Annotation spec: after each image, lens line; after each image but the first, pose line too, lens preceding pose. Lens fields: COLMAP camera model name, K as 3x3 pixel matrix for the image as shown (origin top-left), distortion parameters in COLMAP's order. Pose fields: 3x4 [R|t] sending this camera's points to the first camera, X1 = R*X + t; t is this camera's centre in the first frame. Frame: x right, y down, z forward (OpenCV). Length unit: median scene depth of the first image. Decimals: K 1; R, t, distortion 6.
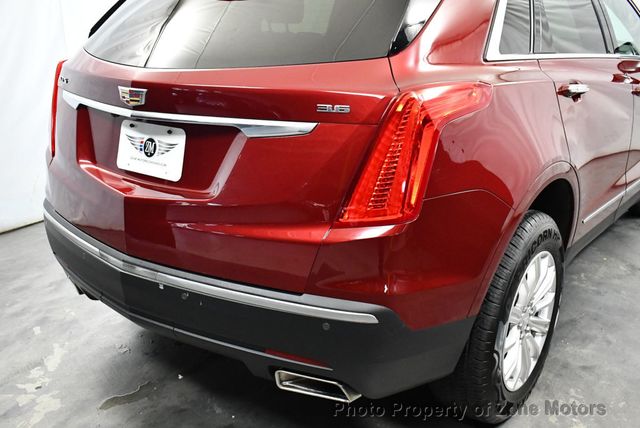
lens RADIAL K [[659.0, 0, 323.4], [0, 659.0, 214.7], [0, 0, 1]] dist [-0.087799, 0.000000]
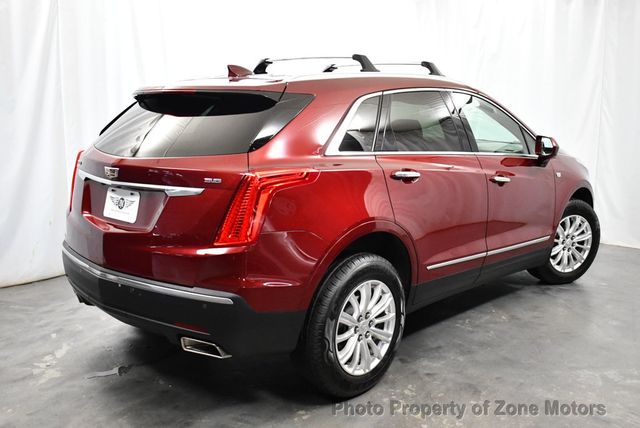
lens RADIAL K [[659.0, 0, 319.2], [0, 659.0, 212.5], [0, 0, 1]] dist [-0.087799, 0.000000]
pose [[0.996267, 0.025771, -0.082390, 0.367337], [-0.037360, 0.989108, -0.142375, 0.135918], [0.077824, 0.144921, 0.986378, -0.588082]]
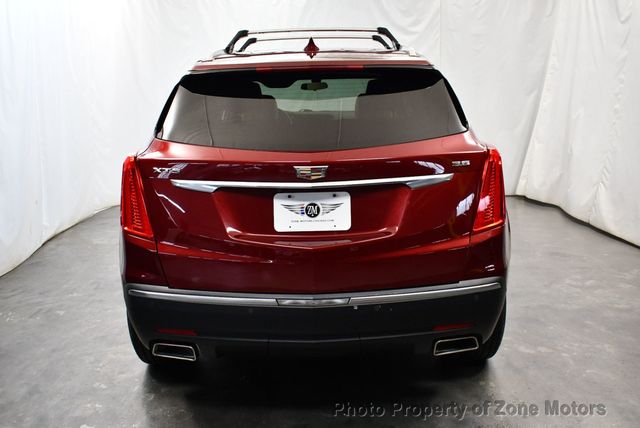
lens RADIAL K [[659.0, 0, 318.8], [0, 659.0, 213.4], [0, 0, 1]] dist [-0.087799, 0.000000]
pose [[0.782269, -0.144141, 0.606035, -1.043174], [0.209510, 0.977066, -0.038048, -0.042181], [-0.586652, 0.156734, 0.794528, -0.063182]]
